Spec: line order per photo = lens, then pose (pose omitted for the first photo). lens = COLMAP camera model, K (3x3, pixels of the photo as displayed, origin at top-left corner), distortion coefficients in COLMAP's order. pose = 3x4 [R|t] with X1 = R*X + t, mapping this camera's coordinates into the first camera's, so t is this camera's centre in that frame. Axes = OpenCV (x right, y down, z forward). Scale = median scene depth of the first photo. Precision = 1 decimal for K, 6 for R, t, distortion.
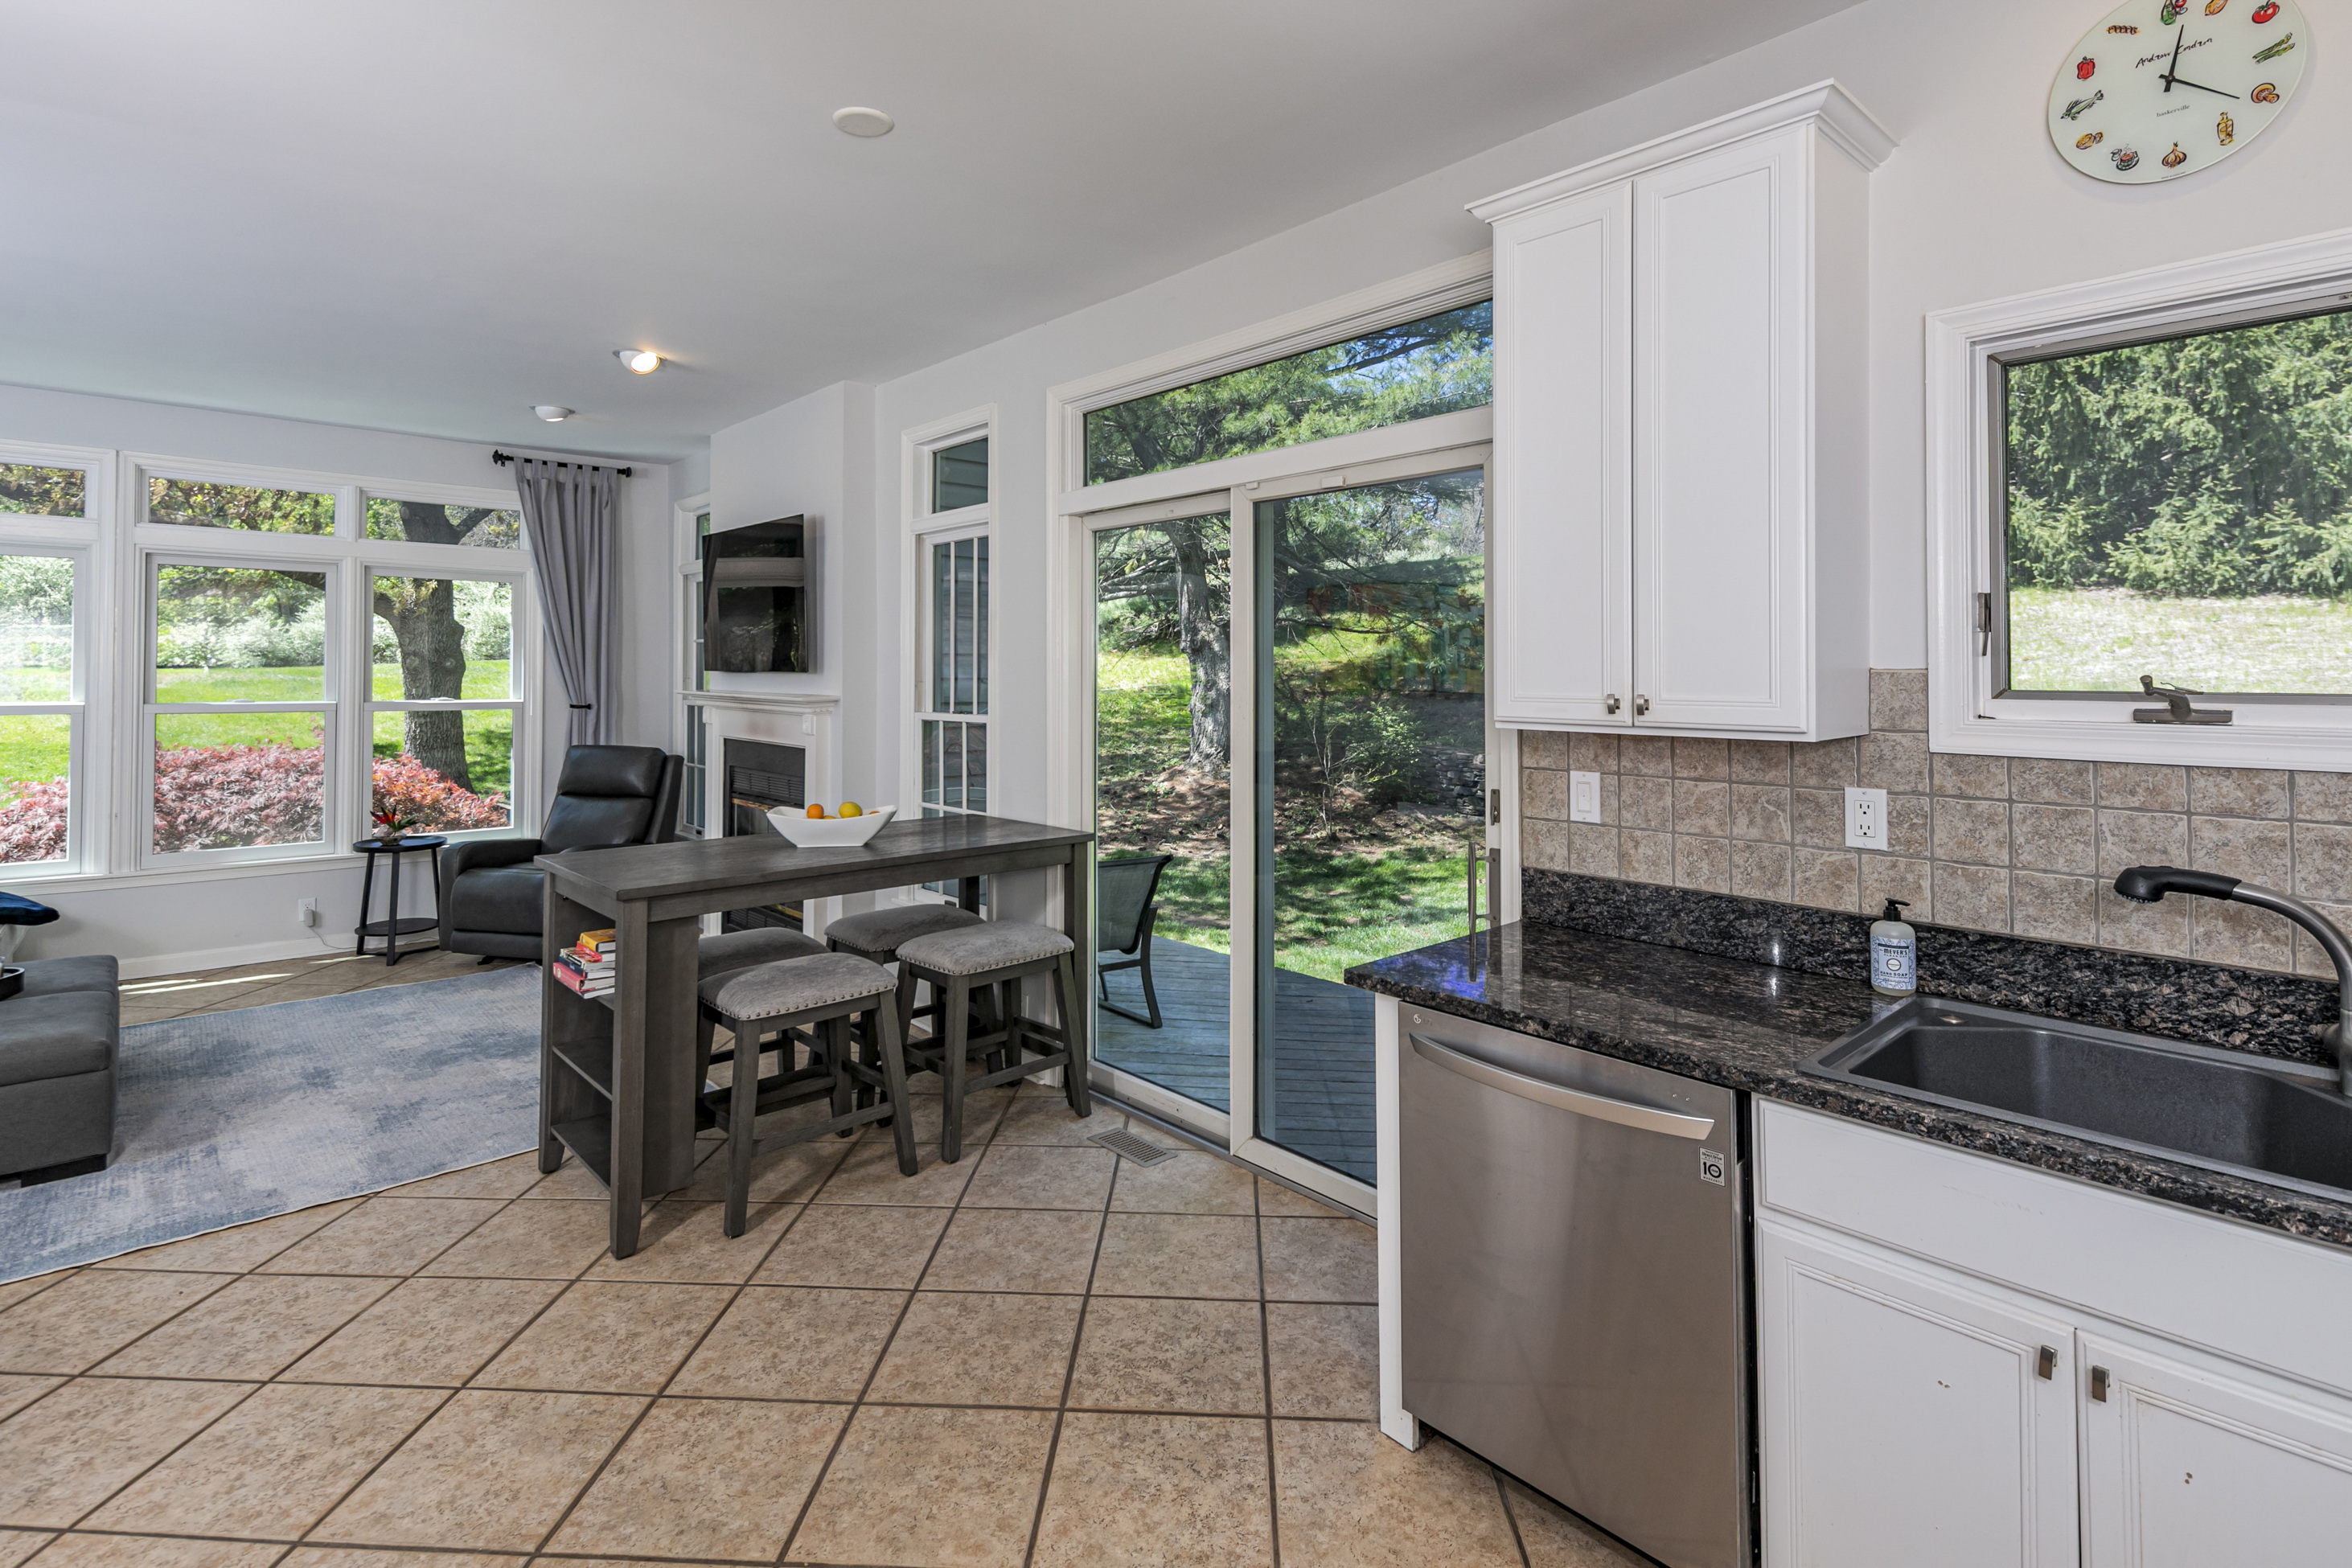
lens RADIAL K [[1150.4, 0, 1158.7], [0, 1150.4, 658.7], [0, 0, 1]] dist [0.019207, -0.006851]
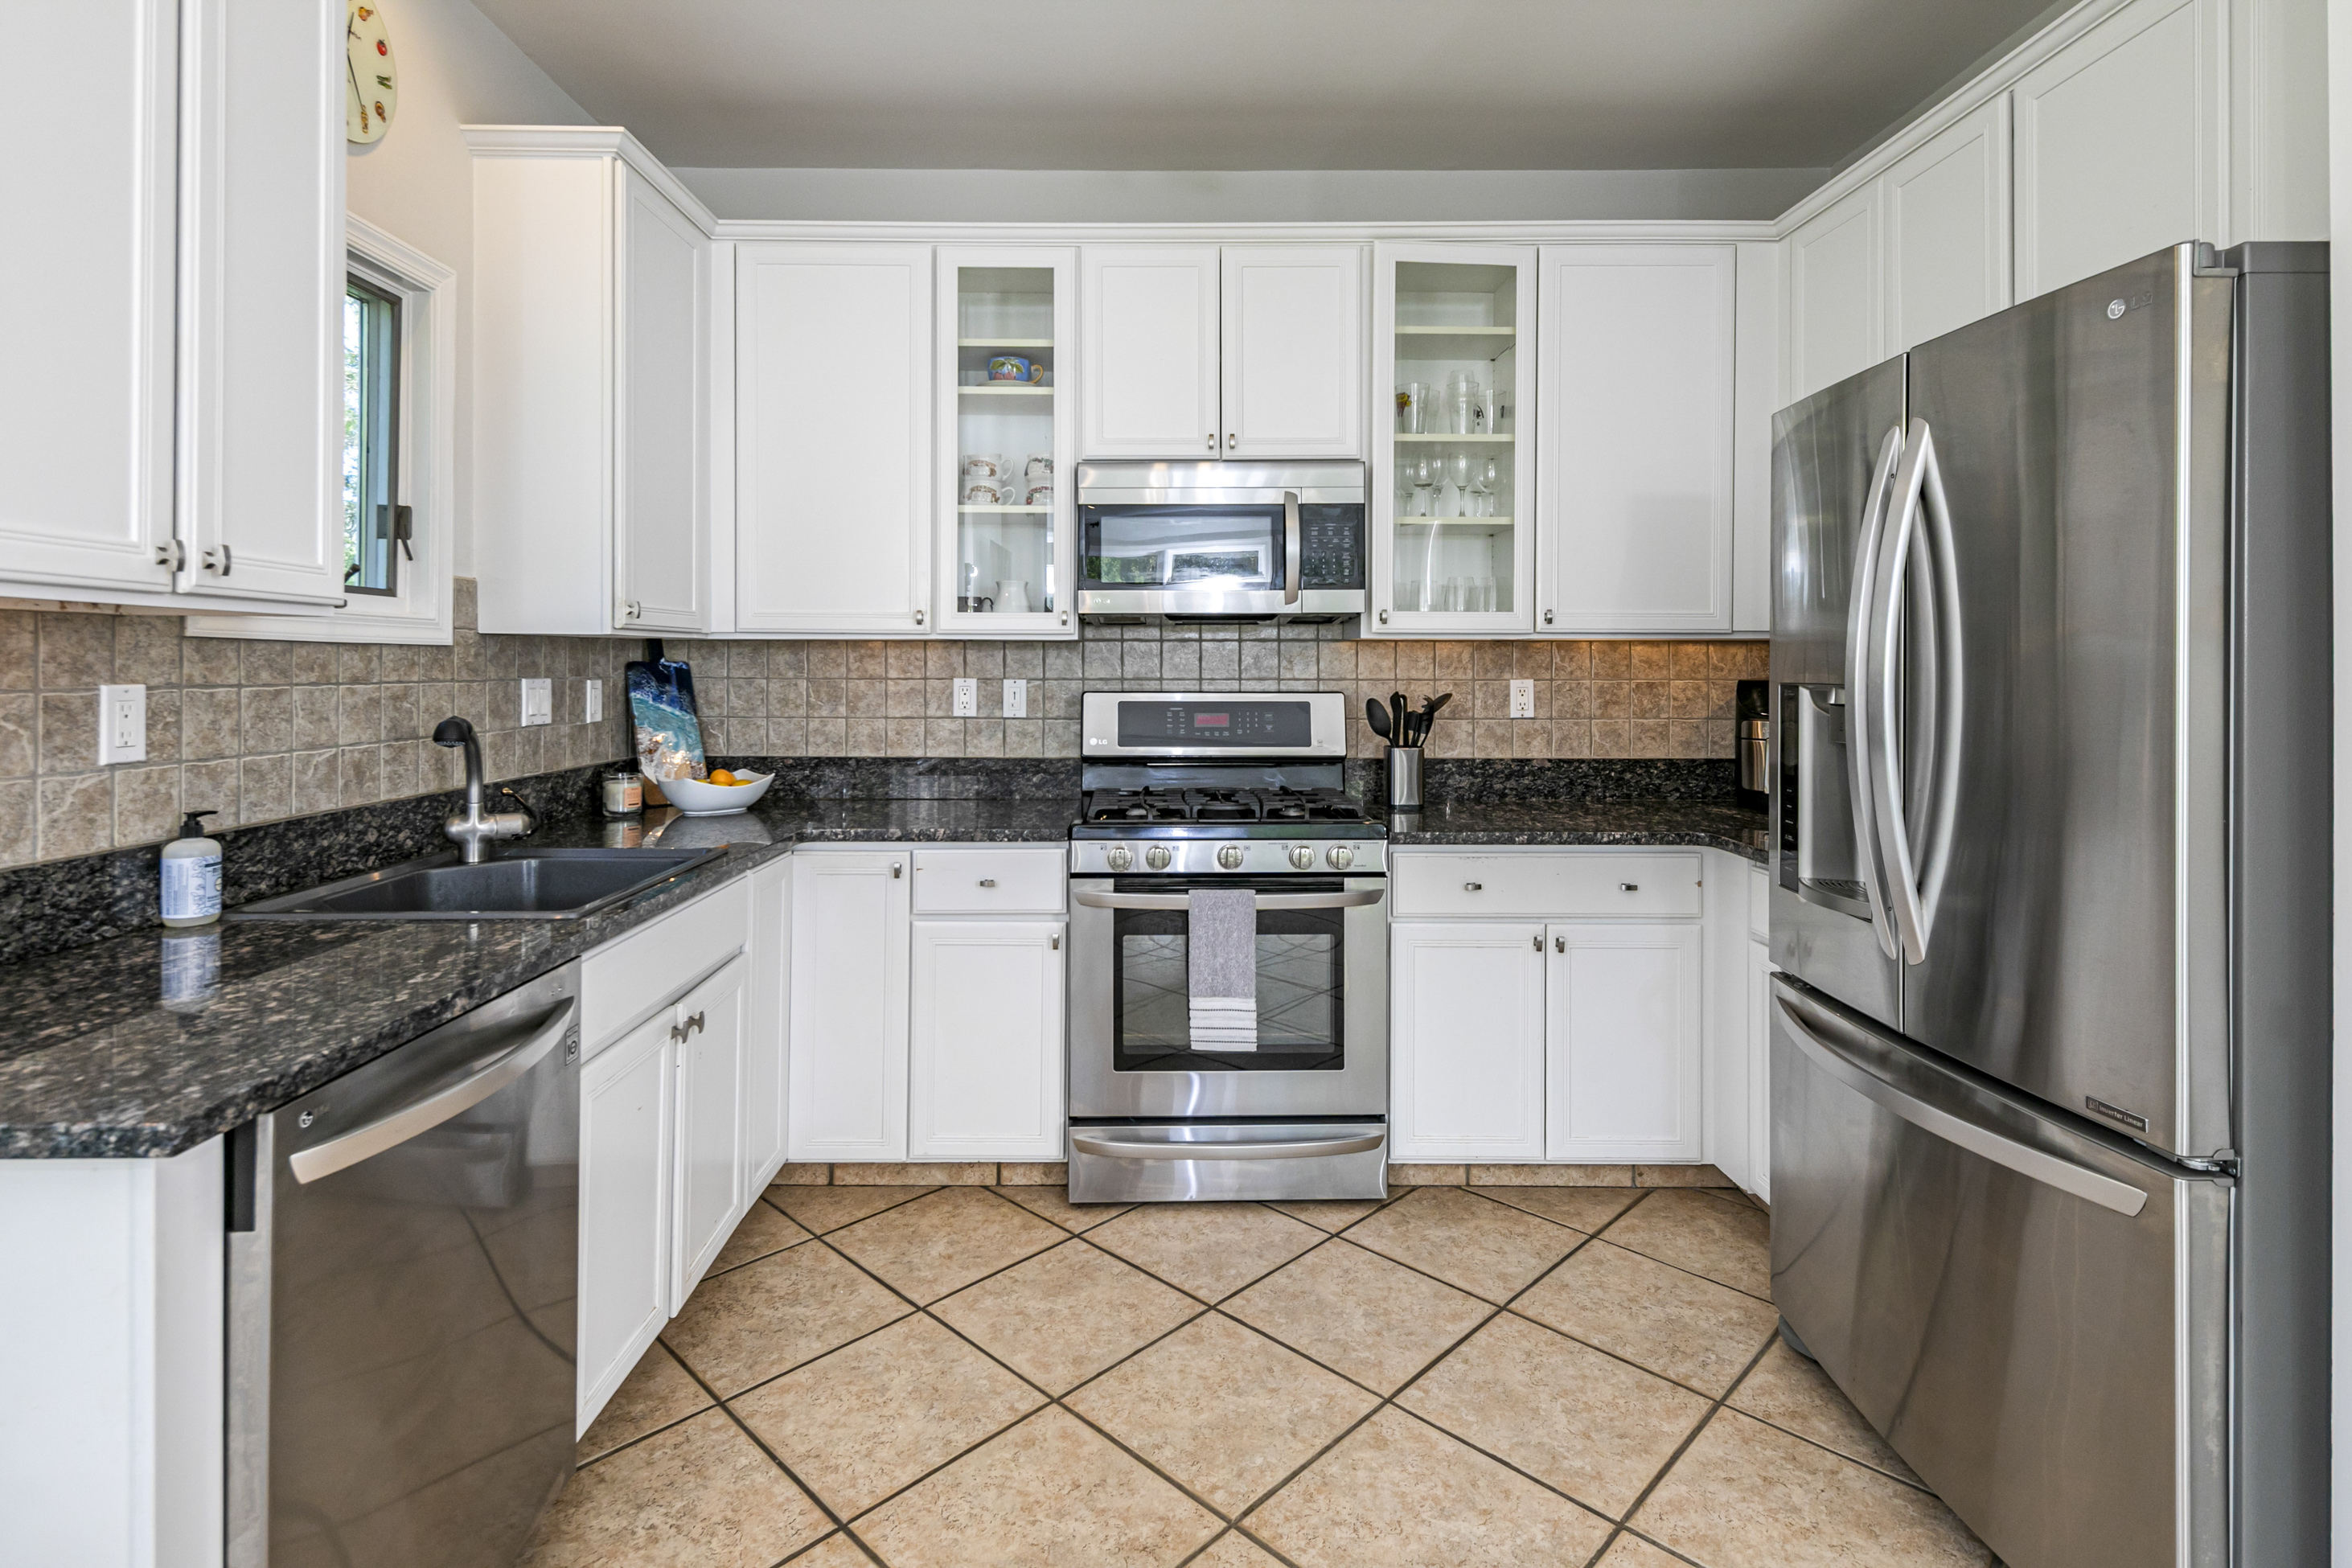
lens RADIAL K [[1150.4, 0, 1151.7], [0, 1150.4, 664.3], [0, 0, 1]] dist [0.019207, -0.006851]
pose [[-0.750949, 0.002582, 0.660355, -0.220590], [-0.005799, 0.999928, -0.010505, 0.053882], [-0.660335, -0.011718, -0.750880, 0.594654]]
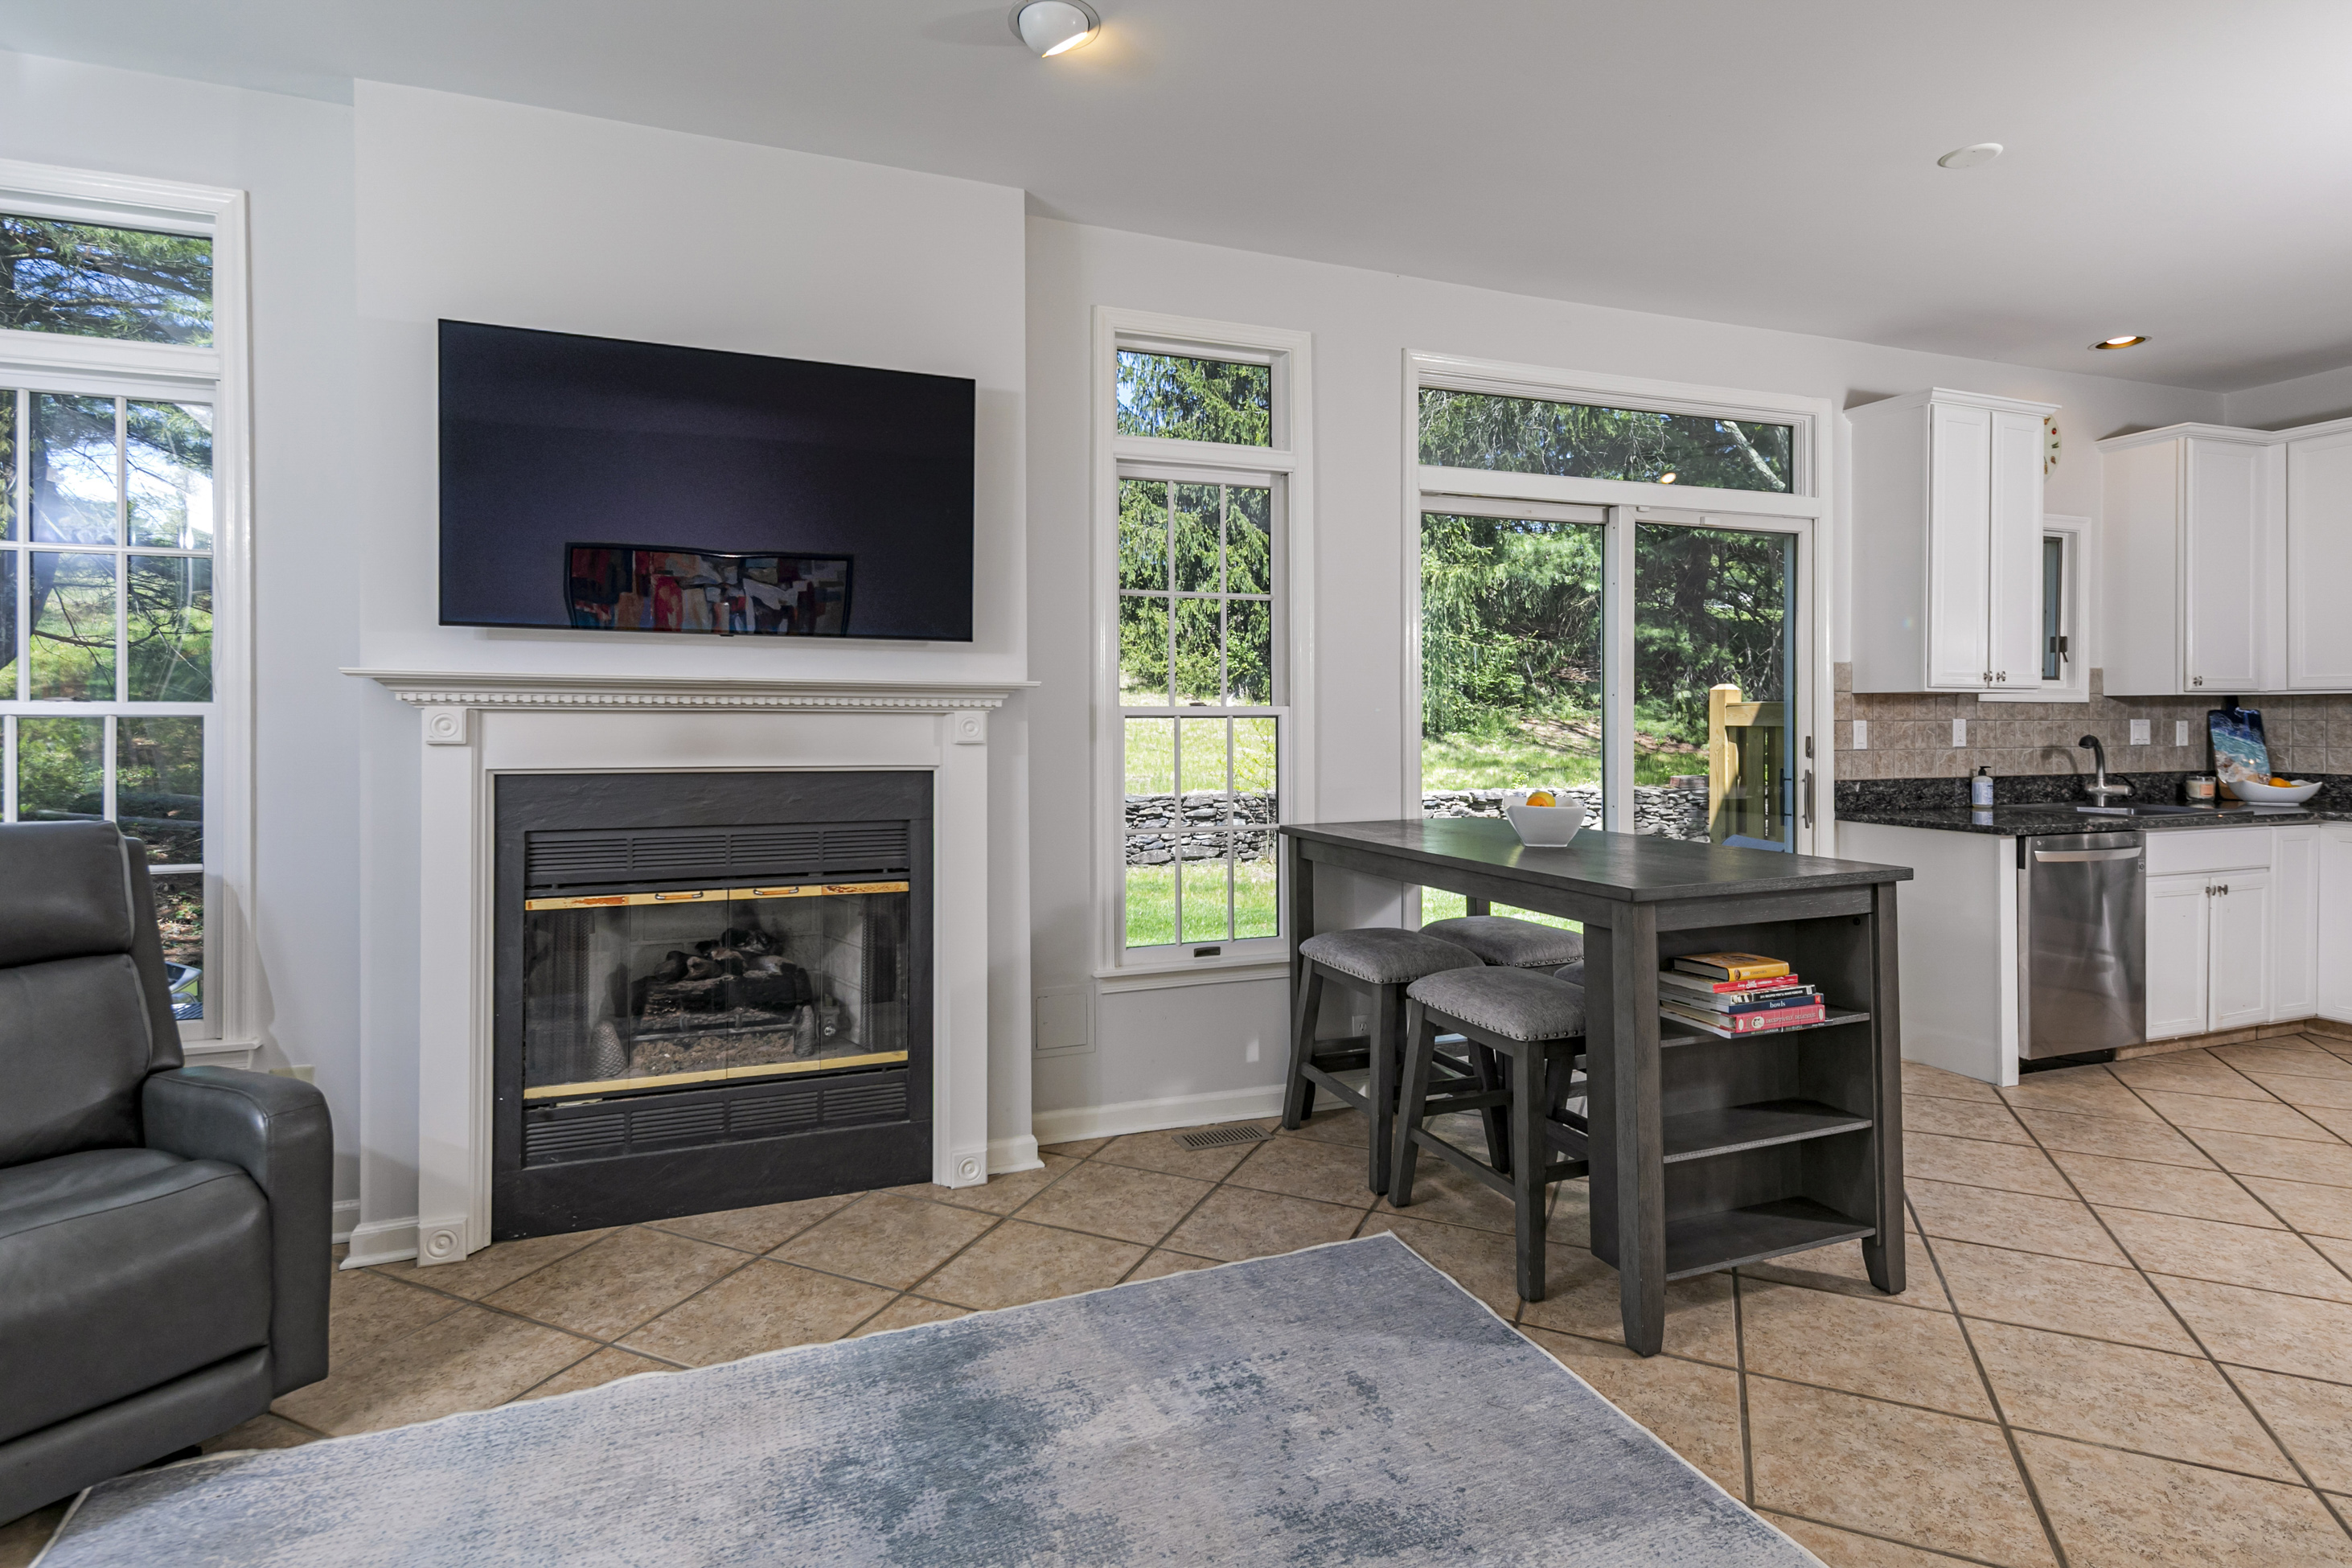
lens RADIAL K [[1150.4, 0, 1176.0], [0, 1150.4, 723.0], [0, 0, 1]] dist [0.019207, -0.006851]
pose [[0.359947, -0.000029, 0.932973, -1.030151], [-0.006811, 0.999973, 0.002659, 0.064928], [-0.932948, -0.007312, 0.359938, 0.837645]]
